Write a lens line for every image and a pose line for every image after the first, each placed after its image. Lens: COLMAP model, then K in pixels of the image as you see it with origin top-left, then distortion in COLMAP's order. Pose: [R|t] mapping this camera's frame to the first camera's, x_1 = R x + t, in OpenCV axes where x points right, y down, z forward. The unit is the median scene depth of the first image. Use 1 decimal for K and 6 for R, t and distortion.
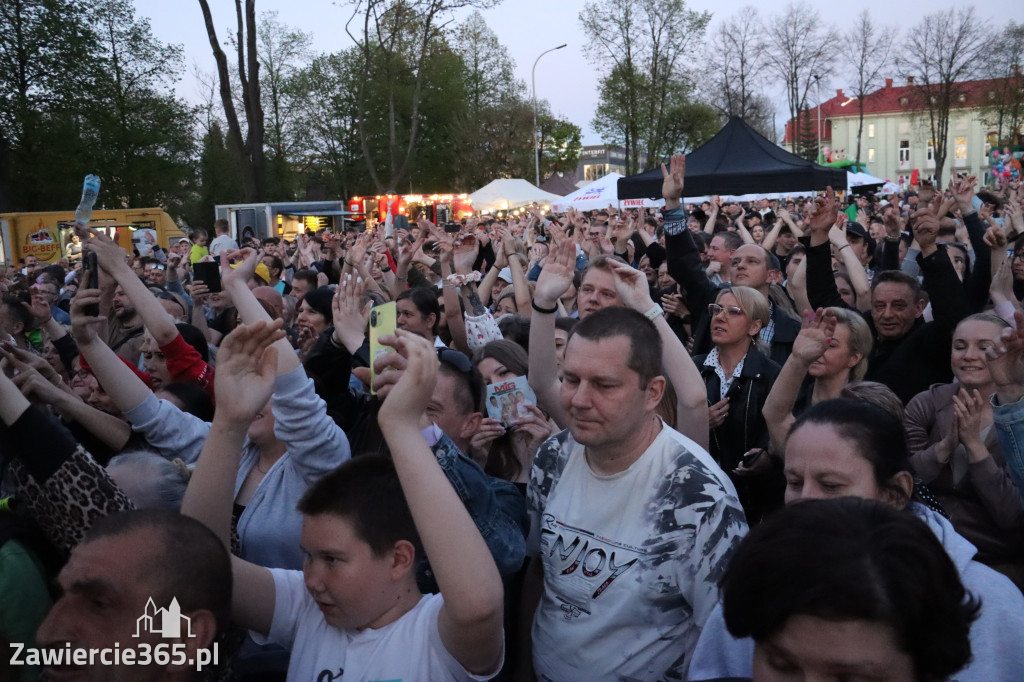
lens RADIAL K [[839.0, 0, 510.5], [0, 839.0, 350.2], [0, 0, 1]] dist [-0.182593, 0.153415]
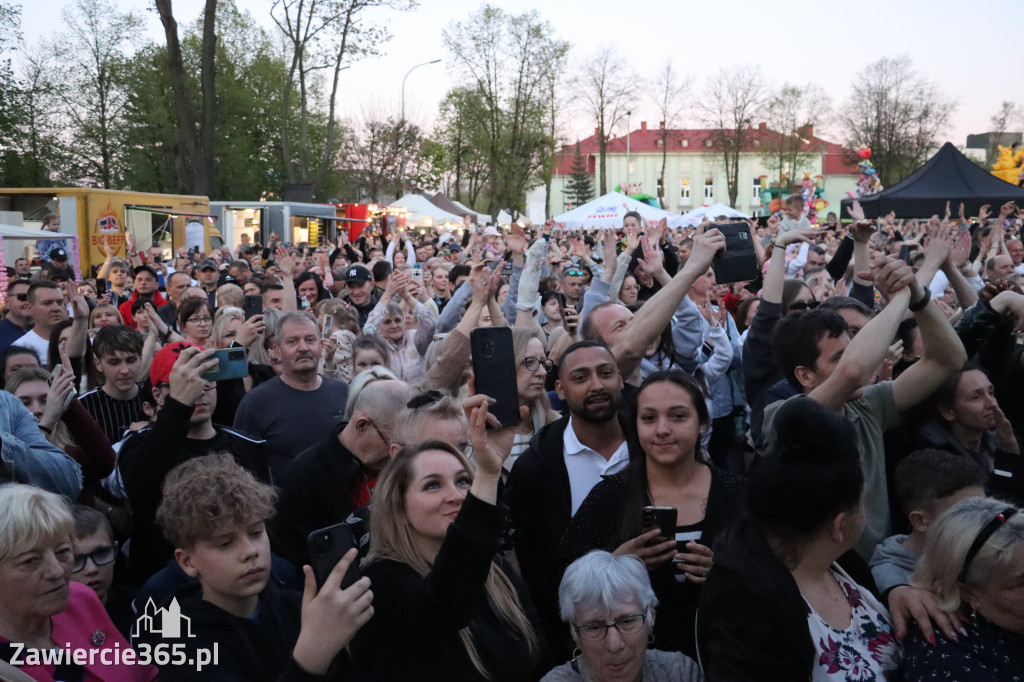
lens RADIAL K [[837.4, 0, 508.7], [0, 837.4, 343.2], [0, 0, 1]] dist [-0.168114, 0.128318]
pose [[0.937412, -0.003468, 0.348205, -0.150232], [0.018067, 0.999088, -0.038687, -0.000530], [-0.347753, 0.042557, 0.936620, 0.062229]]
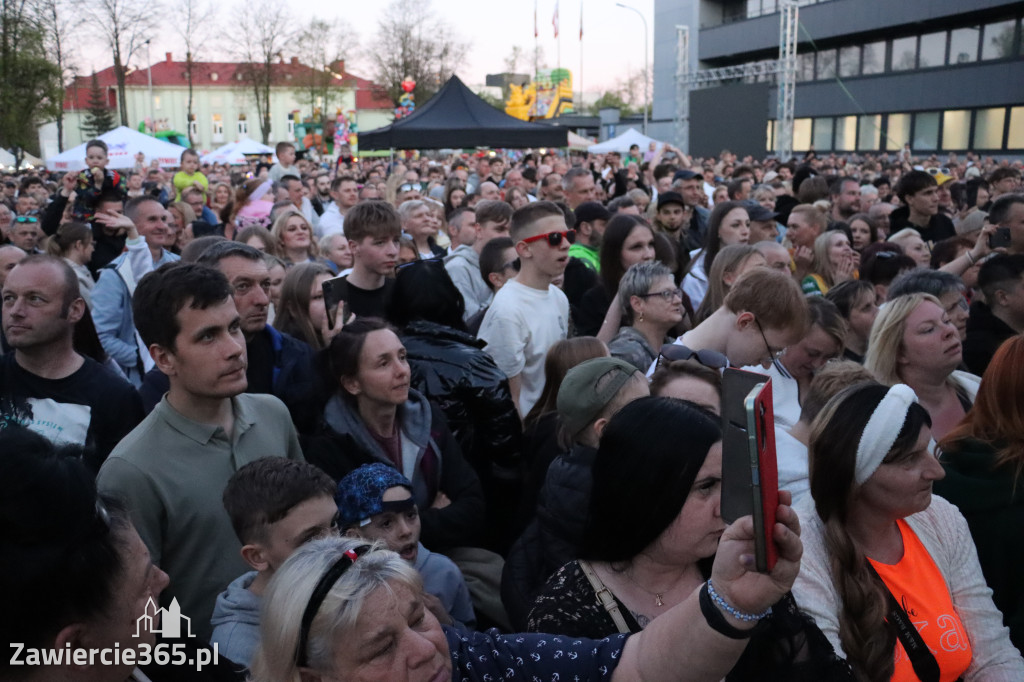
lens RADIAL K [[839.0, 0, 510.3], [0, 839.0, 342.1], [0, 0, 1]] dist [-0.182593, 0.153415]
pose [[0.628218, -0.117352, 0.769137, -0.137058], [0.102572, 0.992423, 0.067641, -0.001138], [-0.771247, 0.036399, 0.635495, 0.066663]]
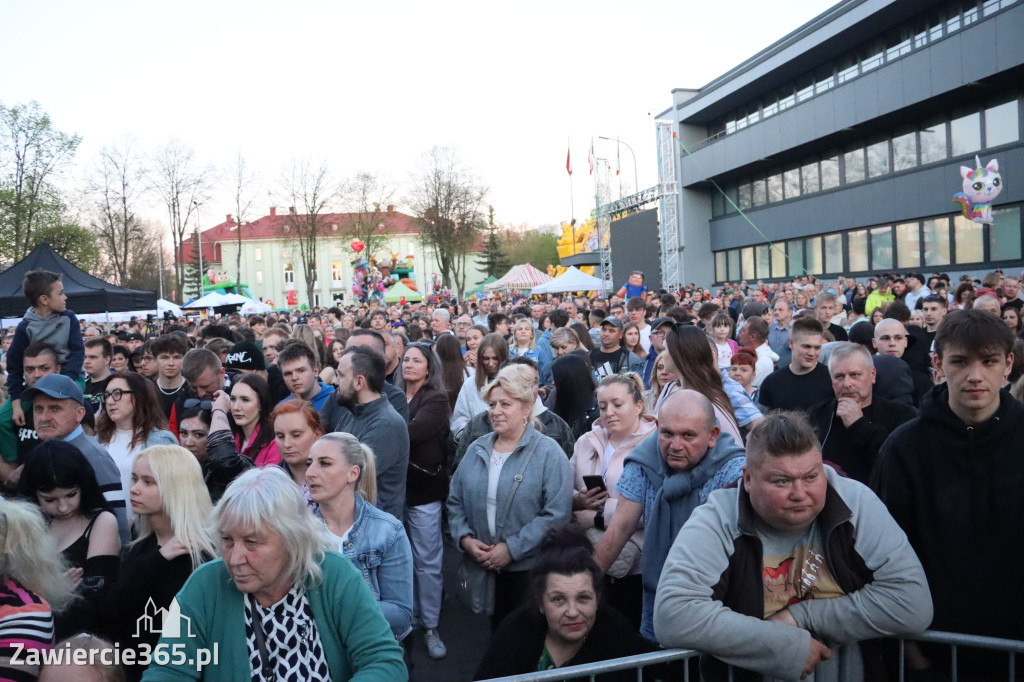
lens RADIAL K [[839.0, 0, 507.6], [0, 839.0, 343.1], [0, 0, 1]] dist [-0.182593, 0.153415]
pose [[0.774591, -0.015198, 0.632279, 0.019983], [0.111924, 0.987227, -0.113386, 0.007199], [-0.622480, 0.158595, 0.766398, -0.037854]]
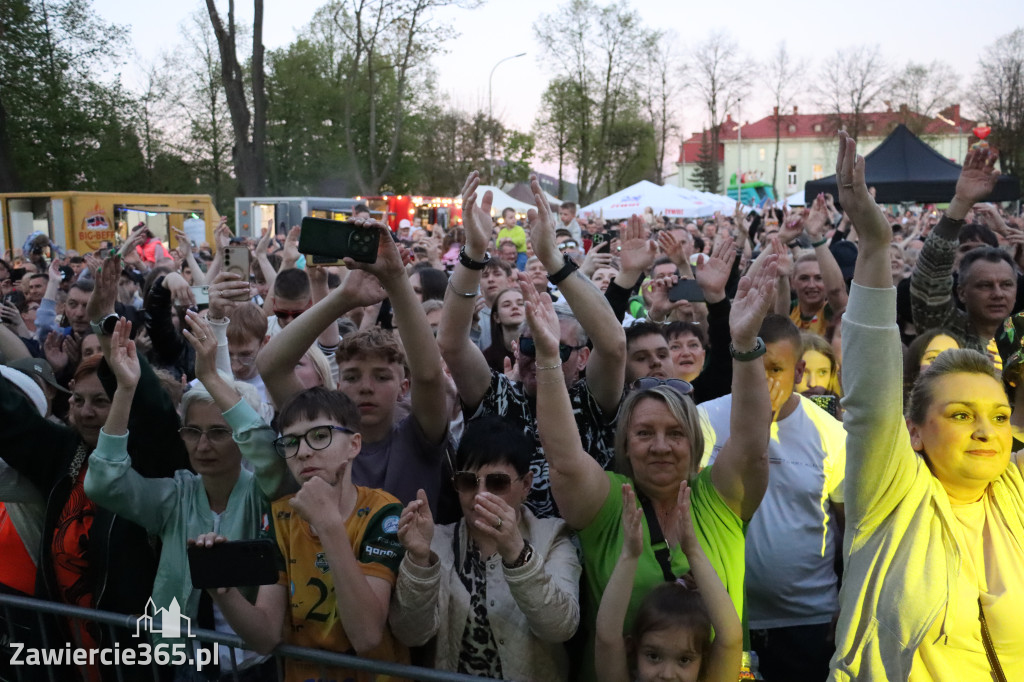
lens RADIAL K [[839.0, 0, 511.3], [0, 839.0, 344.2], [0, 0, 1]] dist [-0.182593, 0.153415]
pose [[0.984958, 0.005979, 0.172688, -0.090896], [-0.001452, 0.999652, -0.026325, 0.002332], [-0.172785, 0.025678, 0.984625, 0.029825]]
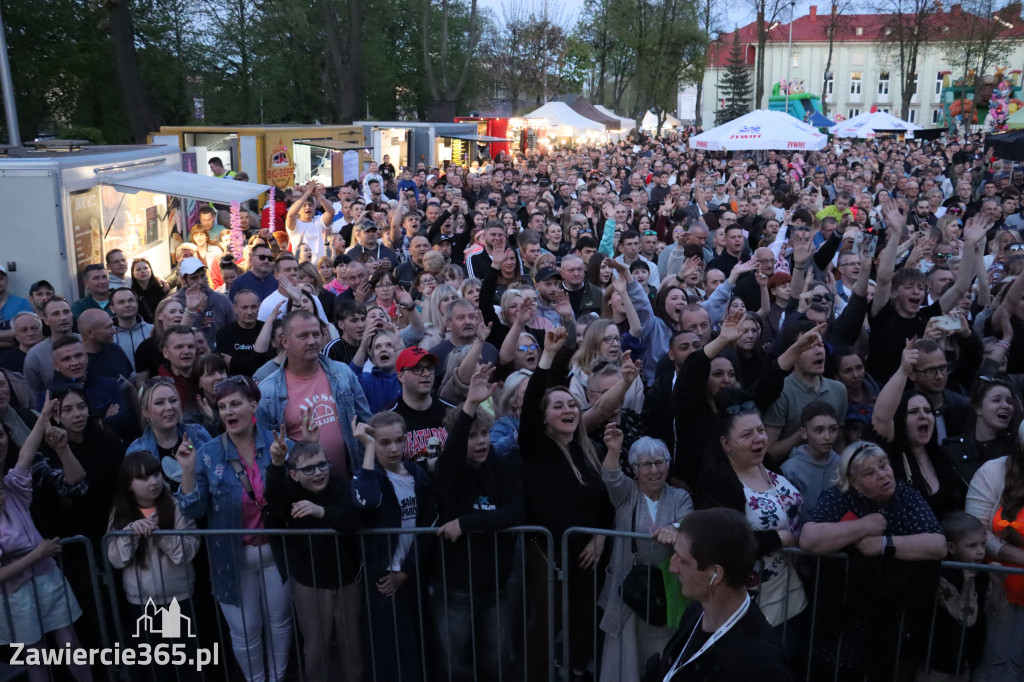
lens RADIAL K [[905.7, 0, 513.2], [0, 905.7, 340.1], [0, 0, 1]] dist [-0.159391, 0.191040]
pose [[0.979566, 0.001478, 0.201119, -0.160488], [-0.015391, 0.997591, 0.067635, -0.007363], [-0.200535, -0.069348, 0.977229, 0.022361]]
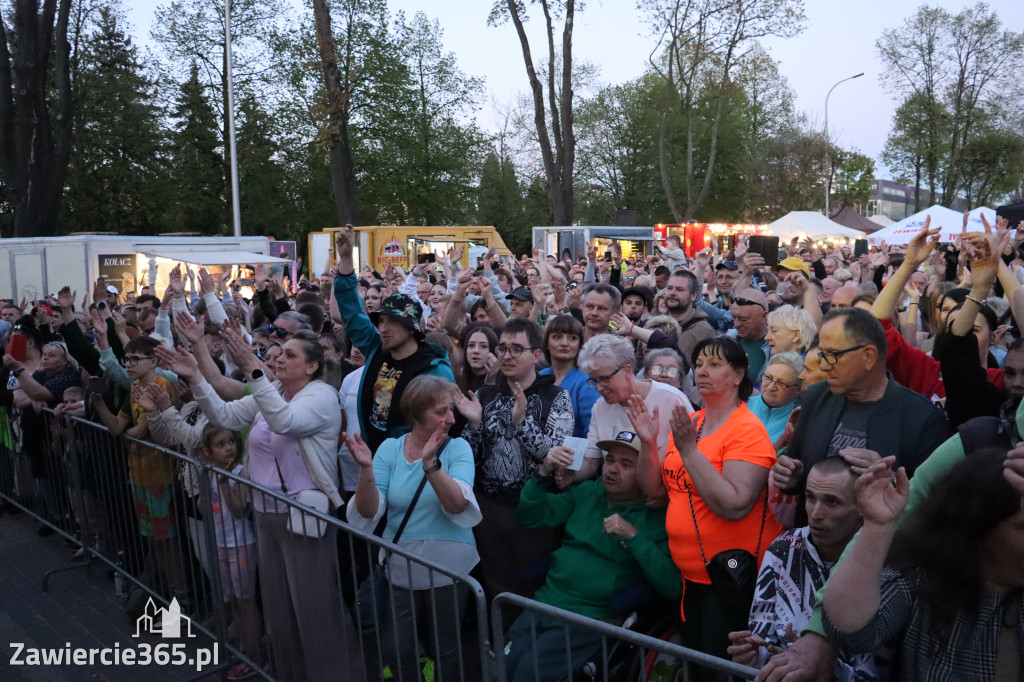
lens RADIAL K [[839.0, 0, 513.2], [0, 839.0, 350.9], [0, 0, 1]] dist [-0.182593, 0.153415]
pose [[0.958072, 0.053420, -0.281503, -0.033162], [-0.063967, 0.997548, -0.028404, 0.004565], [0.279295, 0.045220, 0.959140, -0.005233]]
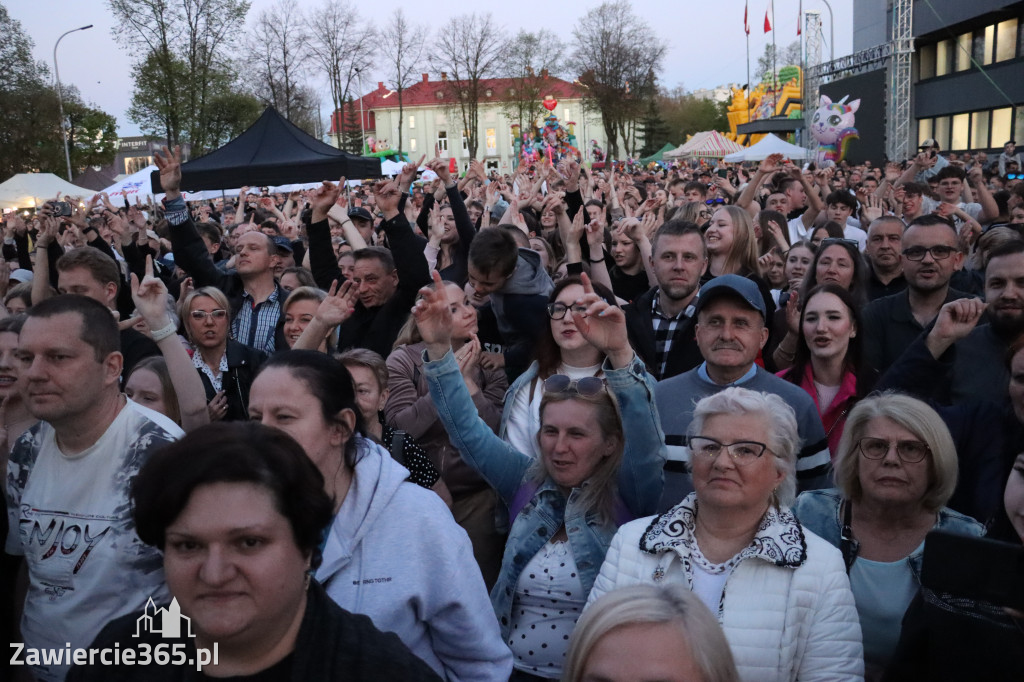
lens RADIAL K [[839.0, 0, 509.2], [0, 839.0, 352.1], [0, 0, 1]] dist [-0.182593, 0.153415]
pose [[0.867855, -0.092804, 0.488072, 0.003060], [0.086412, 0.995621, 0.035658, 0.000862], [-0.489244, 0.011229, 0.872074, -0.004156]]
